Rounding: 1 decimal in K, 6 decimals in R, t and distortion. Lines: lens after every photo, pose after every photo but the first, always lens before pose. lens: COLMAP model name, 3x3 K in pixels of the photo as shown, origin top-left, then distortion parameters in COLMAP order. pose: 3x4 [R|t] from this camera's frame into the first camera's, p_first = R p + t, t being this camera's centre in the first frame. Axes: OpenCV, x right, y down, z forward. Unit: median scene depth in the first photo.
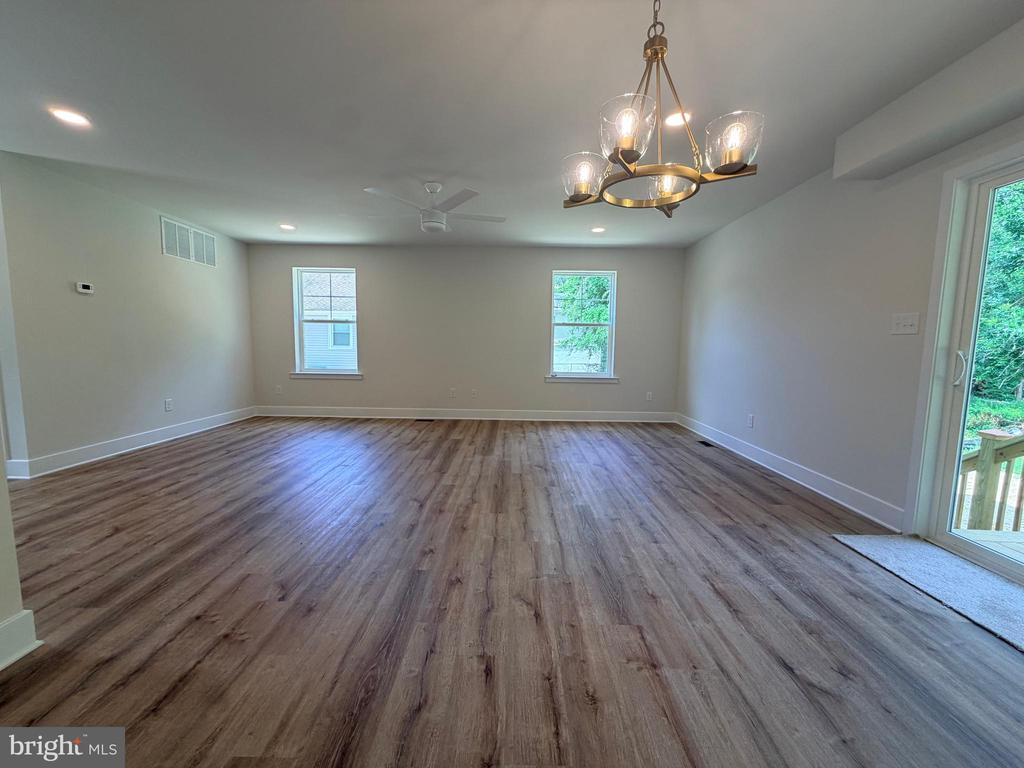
lens RADIAL K [[408.6, 0, 510.6], [0, 408.6, 385.3], [0, 0, 1]] dist [-0.001204, 0.000520]
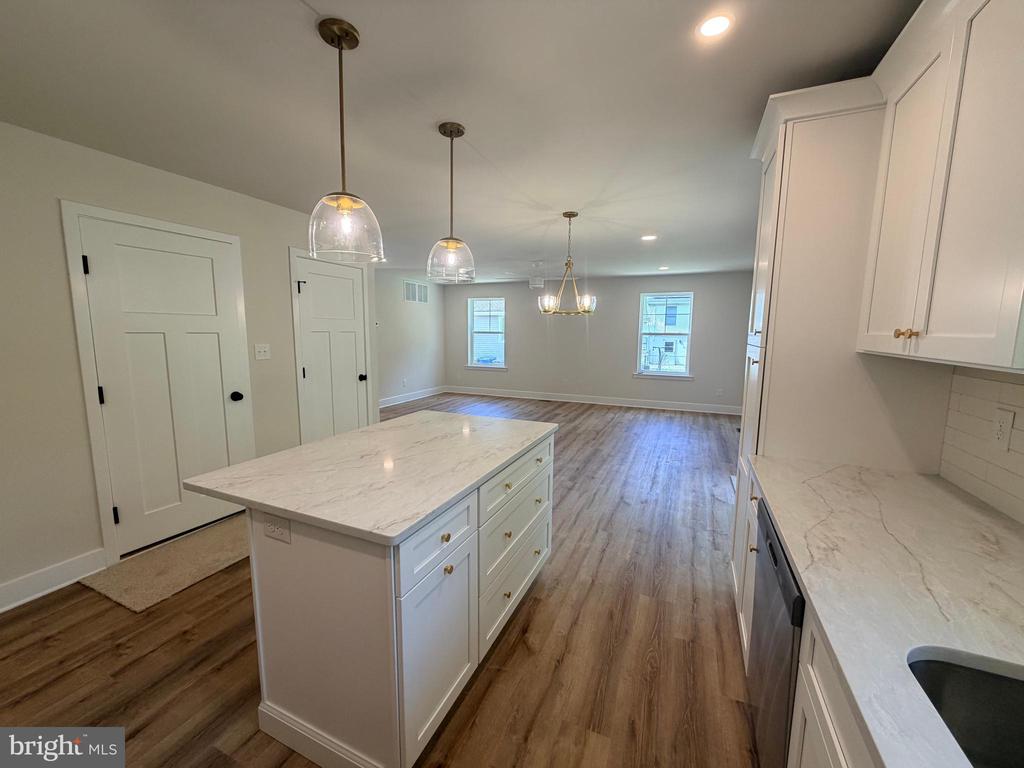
lens RADIAL K [[408.6, 0, 513.2], [0, 408.6, 384.3], [0, 0, 1]] dist [-0.001204, 0.000520]
pose [[0.921203, 0.043252, -0.386672, 0.506083], [-0.033051, 0.998909, 0.032995, -0.035495], [0.387677, -0.017615, 0.921627, -0.790824]]
